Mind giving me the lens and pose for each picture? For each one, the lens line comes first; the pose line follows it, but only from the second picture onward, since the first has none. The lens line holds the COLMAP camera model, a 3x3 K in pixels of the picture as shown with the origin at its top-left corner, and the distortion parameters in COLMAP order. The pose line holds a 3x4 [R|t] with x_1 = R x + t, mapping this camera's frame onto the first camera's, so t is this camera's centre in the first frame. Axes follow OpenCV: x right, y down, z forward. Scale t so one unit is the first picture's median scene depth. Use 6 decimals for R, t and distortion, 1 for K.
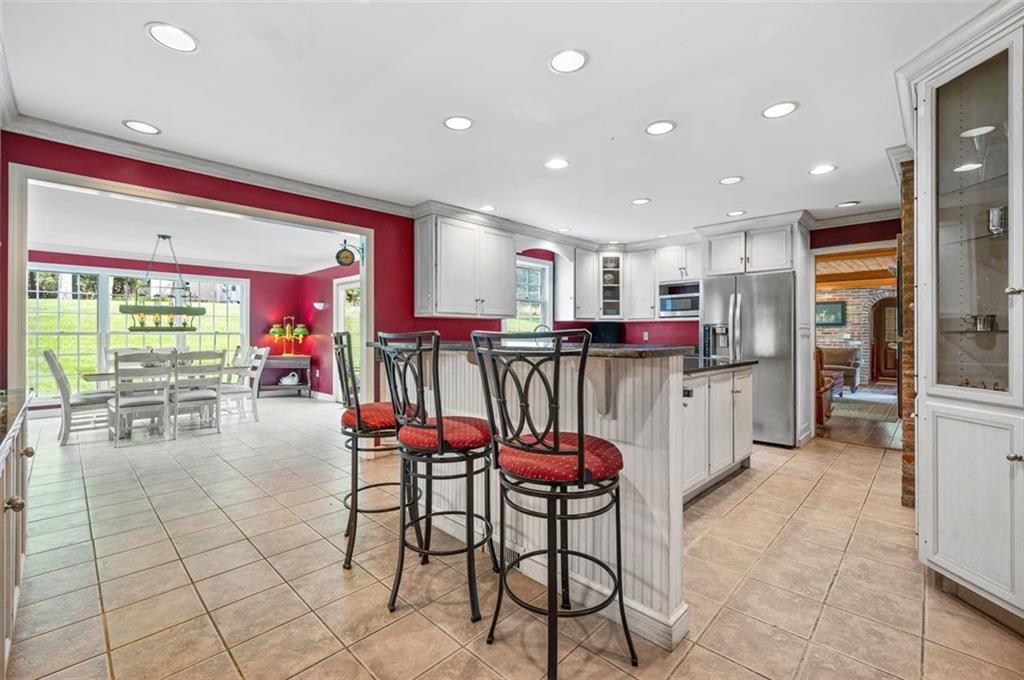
lens RADIAL K [[441.8, 0, 514.6], [0, 441.8, 336.4], [0, 0, 1]] dist [-0.000039, -0.000033]
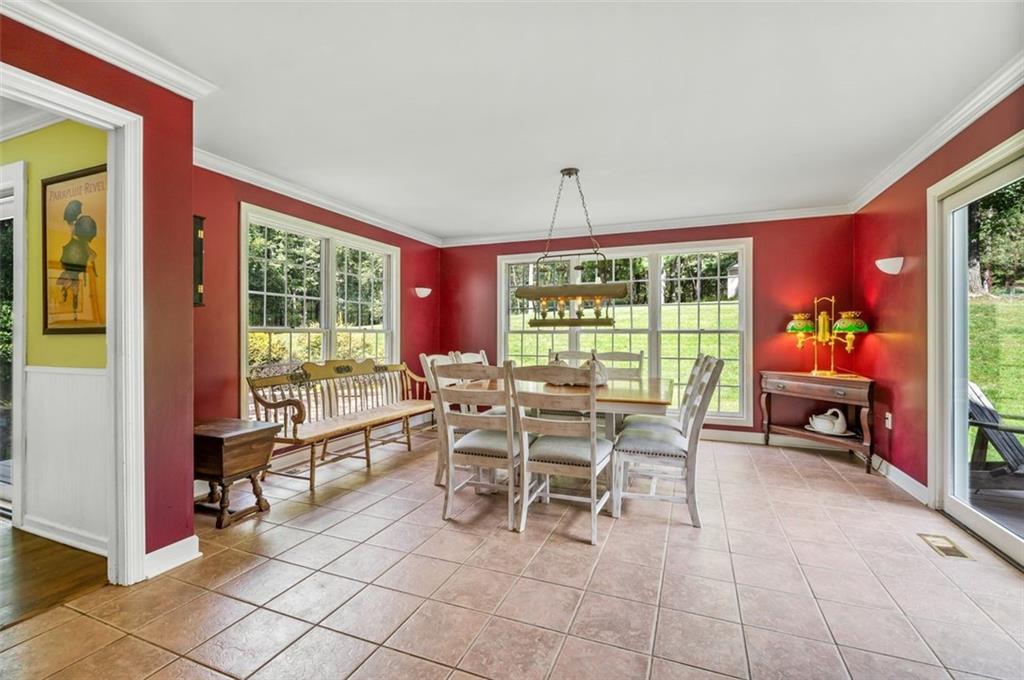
lens RADIAL K [[441.8, 0, 522.7], [0, 441.8, 337.7], [0, 0, 1]] dist [-0.000039, -0.000033]
pose [[0.368162, 0.000809, -0.929761, -0.222546], [-0.007383, 0.999971, -0.002054, 0.006040], [0.929732, 0.007621, 0.368157, 0.650585]]
